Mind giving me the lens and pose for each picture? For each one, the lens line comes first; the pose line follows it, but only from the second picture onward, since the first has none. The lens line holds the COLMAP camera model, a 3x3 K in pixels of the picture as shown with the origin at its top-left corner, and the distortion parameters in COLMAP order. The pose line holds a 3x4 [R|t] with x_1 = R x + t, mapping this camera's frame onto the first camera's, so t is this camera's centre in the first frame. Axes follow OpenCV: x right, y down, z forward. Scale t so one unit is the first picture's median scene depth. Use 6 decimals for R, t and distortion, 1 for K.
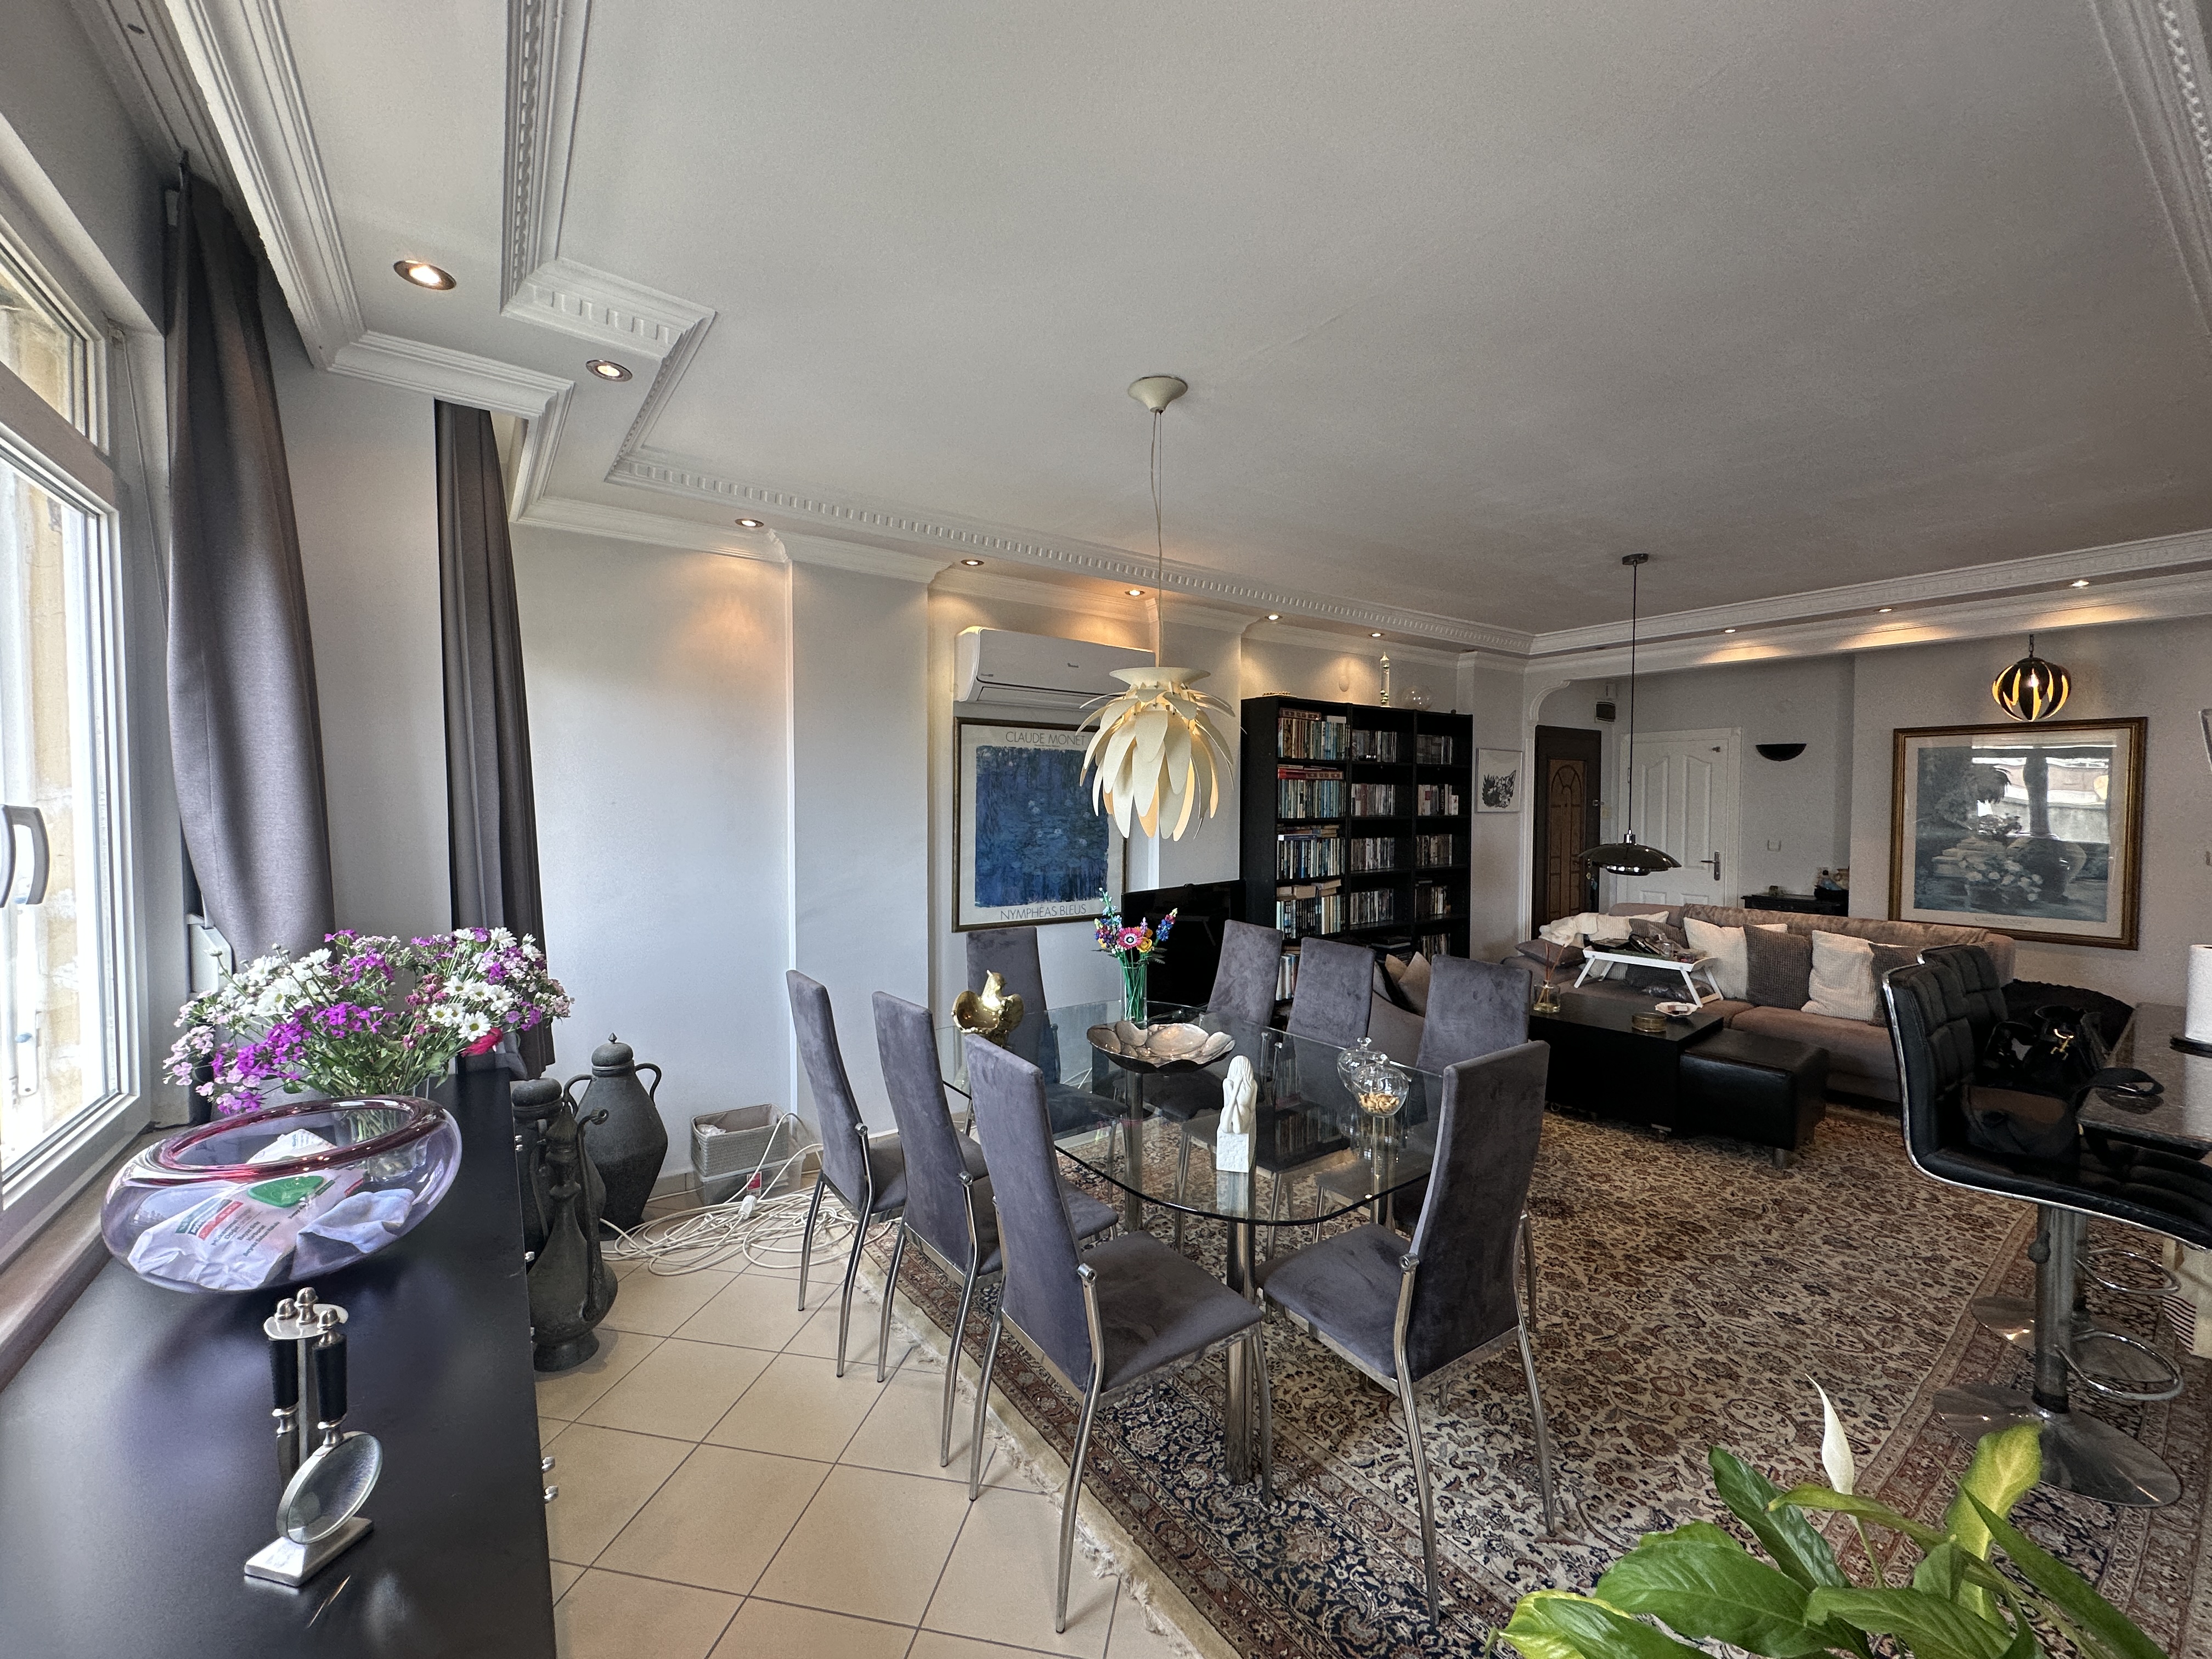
lens RADIAL K [[881.9, 0, 1106.8], [0, 881.9, 829.9], [0, 0, 1]] dist [0.009632, 0.000080]
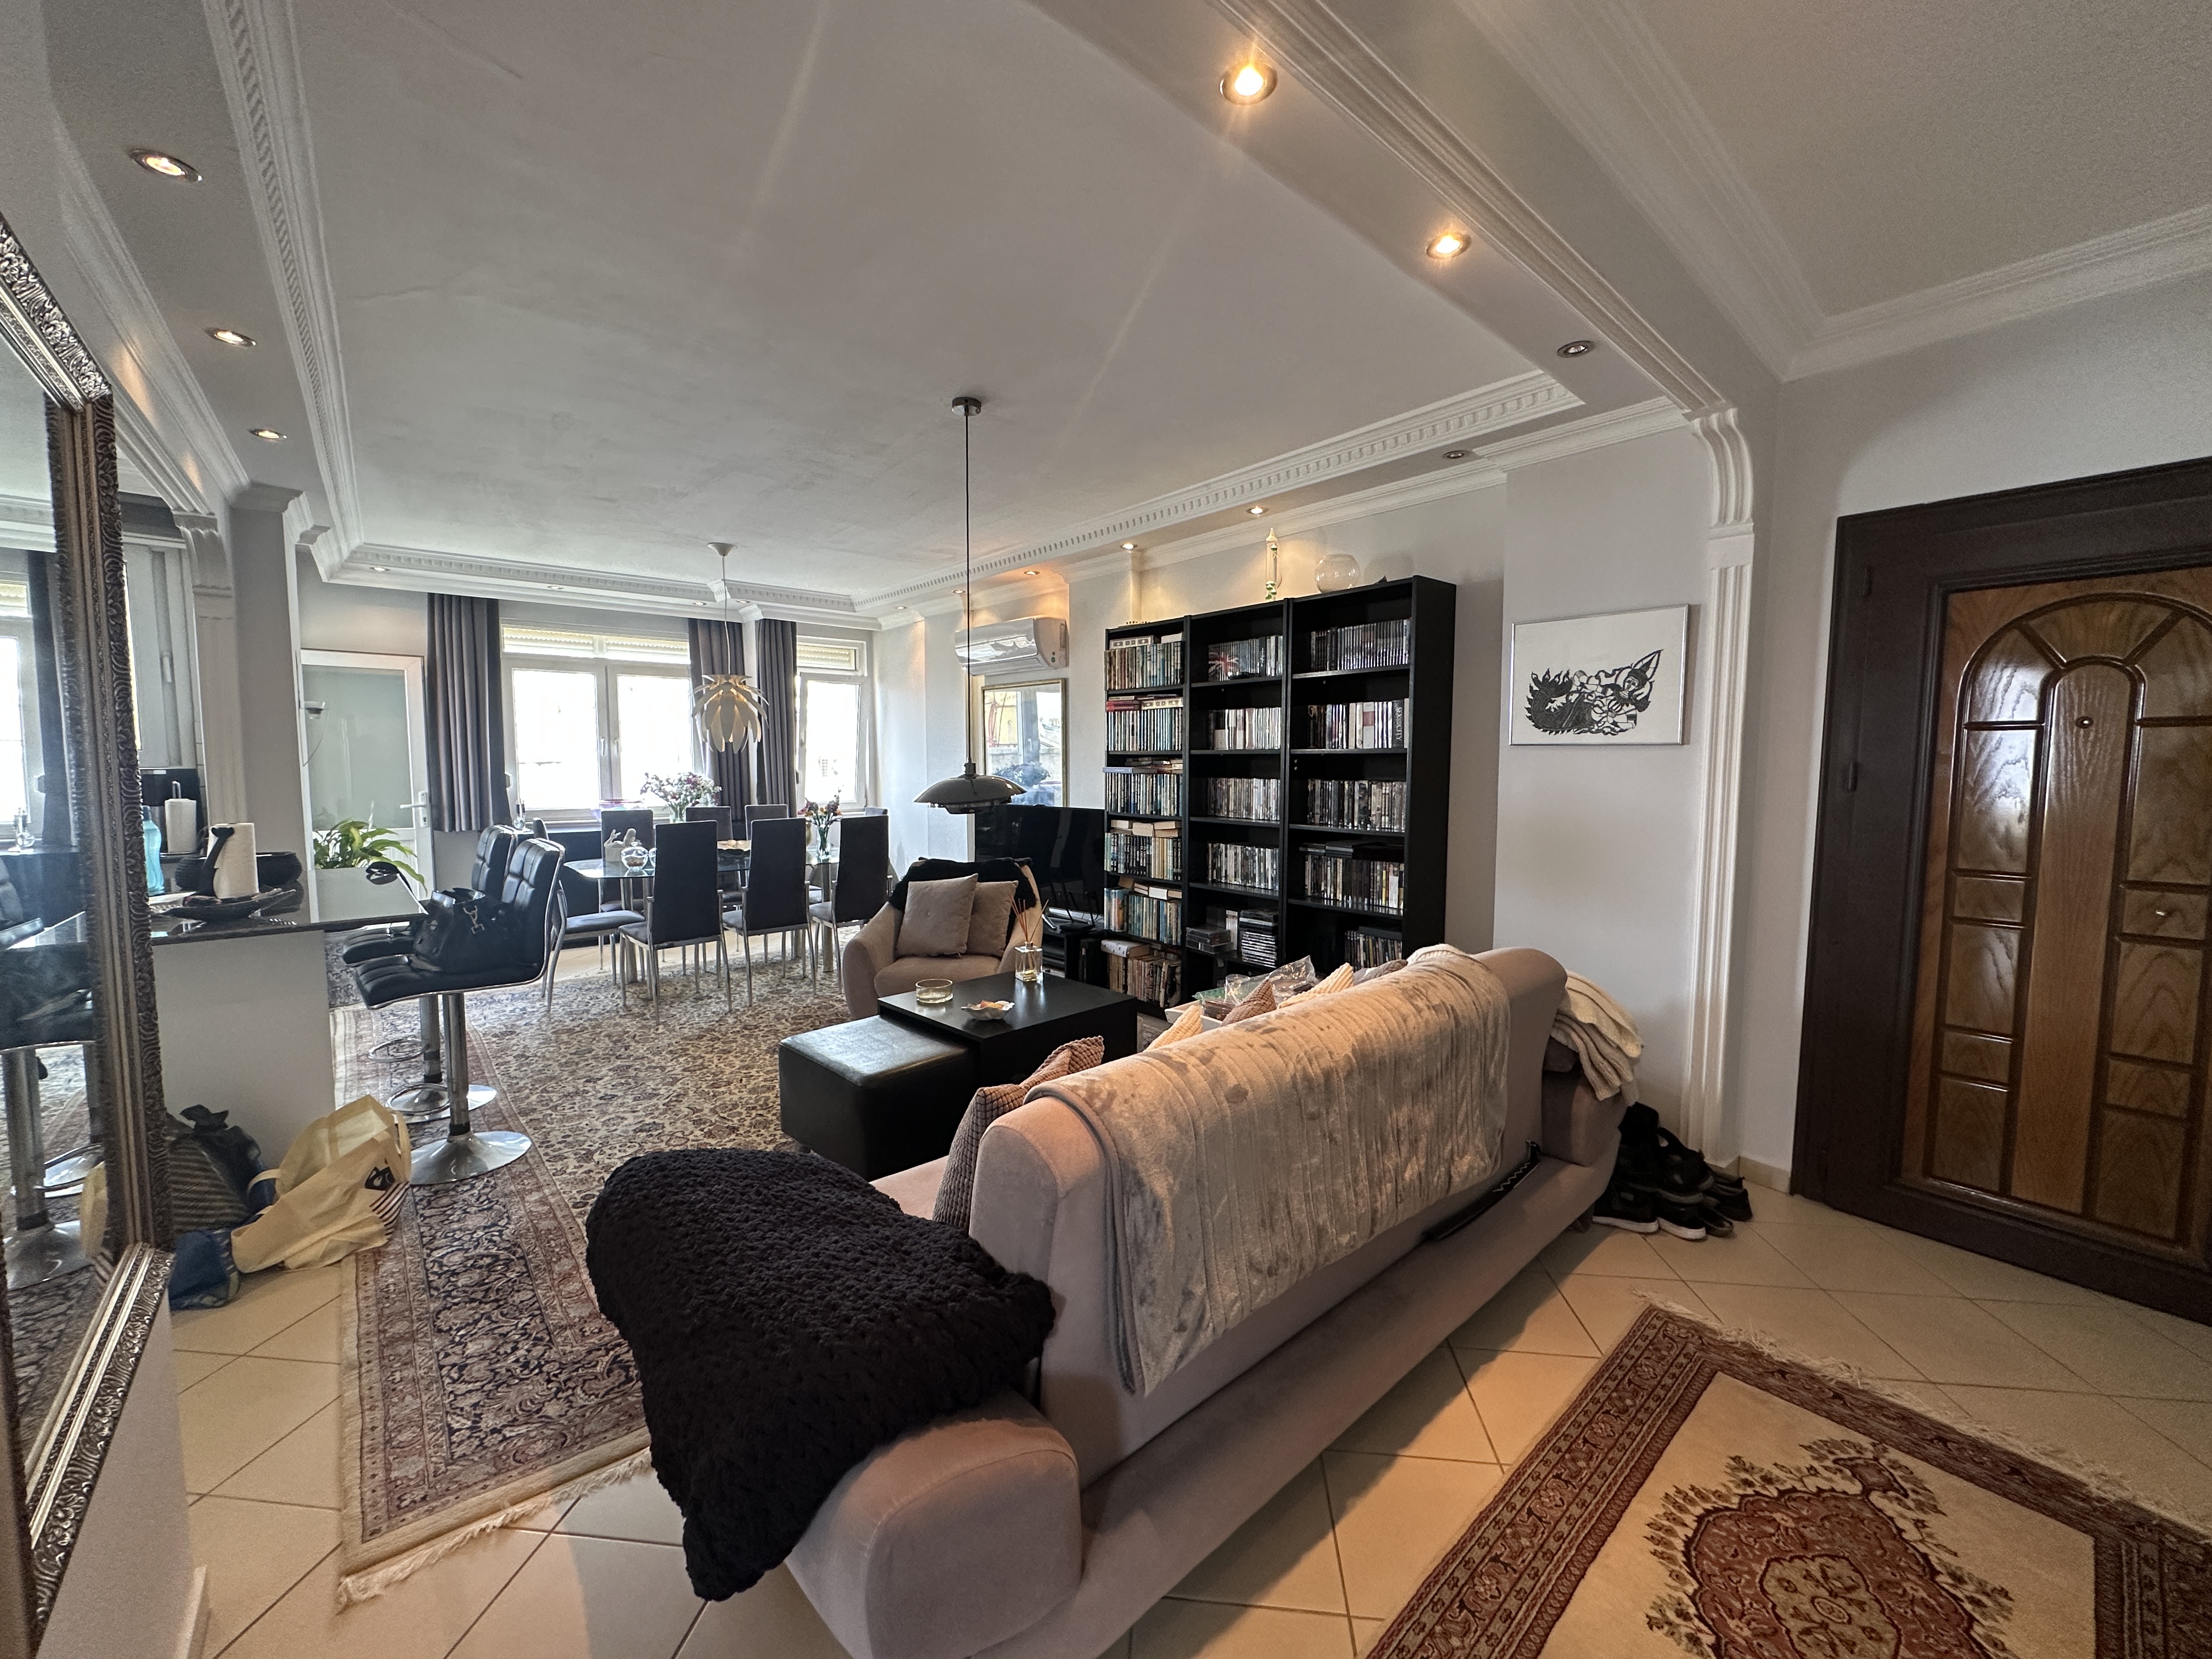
lens RADIAL K [[881.9, 0, 1122.1], [0, 881.9, 836.9], [0, 0, 1]] dist [0.009632, 0.000080]
pose [[0.076901, 0.087365, -0.993204, 0.996408], [-0.038074, 0.995684, 0.084636, -0.000860], [0.996311, 0.031306, 0.079896, 0.771619]]
